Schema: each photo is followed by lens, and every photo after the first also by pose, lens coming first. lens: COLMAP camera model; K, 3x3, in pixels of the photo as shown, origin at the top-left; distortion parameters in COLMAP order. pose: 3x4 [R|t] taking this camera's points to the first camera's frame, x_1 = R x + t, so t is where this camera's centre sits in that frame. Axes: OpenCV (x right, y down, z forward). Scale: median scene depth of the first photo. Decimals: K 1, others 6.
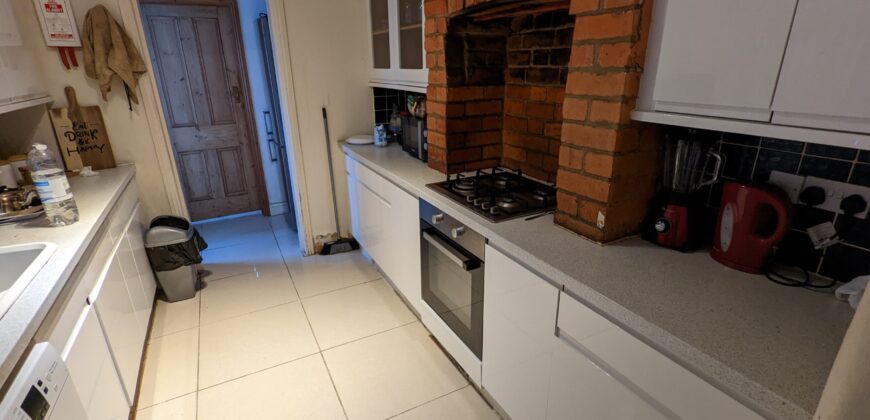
lens RADIAL K [[408.9, 0, 435.0], [0, 408.9, 210.0], [0, 0, 1]] dist [-0.003426, -0.000878]
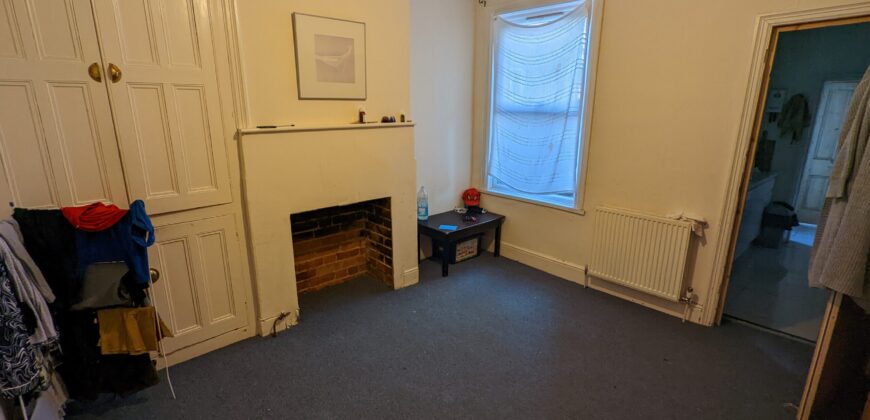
lens RADIAL K [[408.9, 0, 435.0], [0, 408.9, 210.0], [0, 0, 1]] dist [-0.003426, -0.000878]
pose [[0.233681, 0.249704, -0.939703, 0.844416], [-0.331550, 0.929001, 0.164412, 0.322892], [0.914039, 0.273138, 0.299879, -1.164851]]
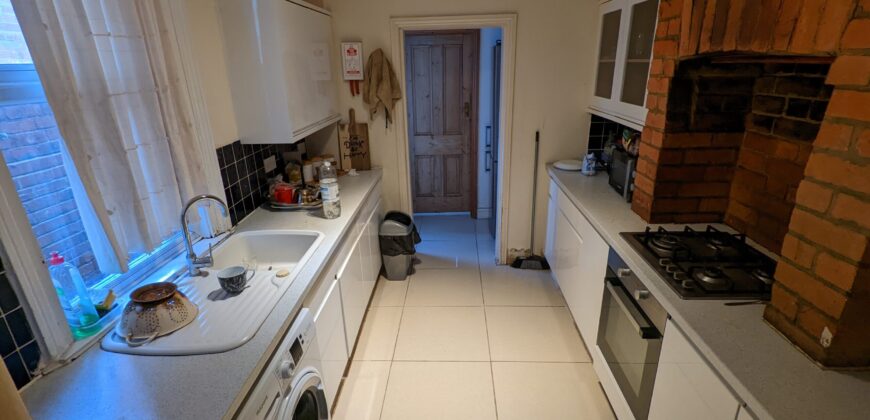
lens RADIAL K [[408.9, 0, 435.0], [0, 408.9, 210.0], [0, 0, 1]] dist [-0.003426, -0.000878]
pose [[0.862066, 0.165767, -0.478919, 0.051476], [-0.163234, 0.985454, 0.047268, -0.083375], [0.479788, 0.037428, 0.876586, -0.051605]]
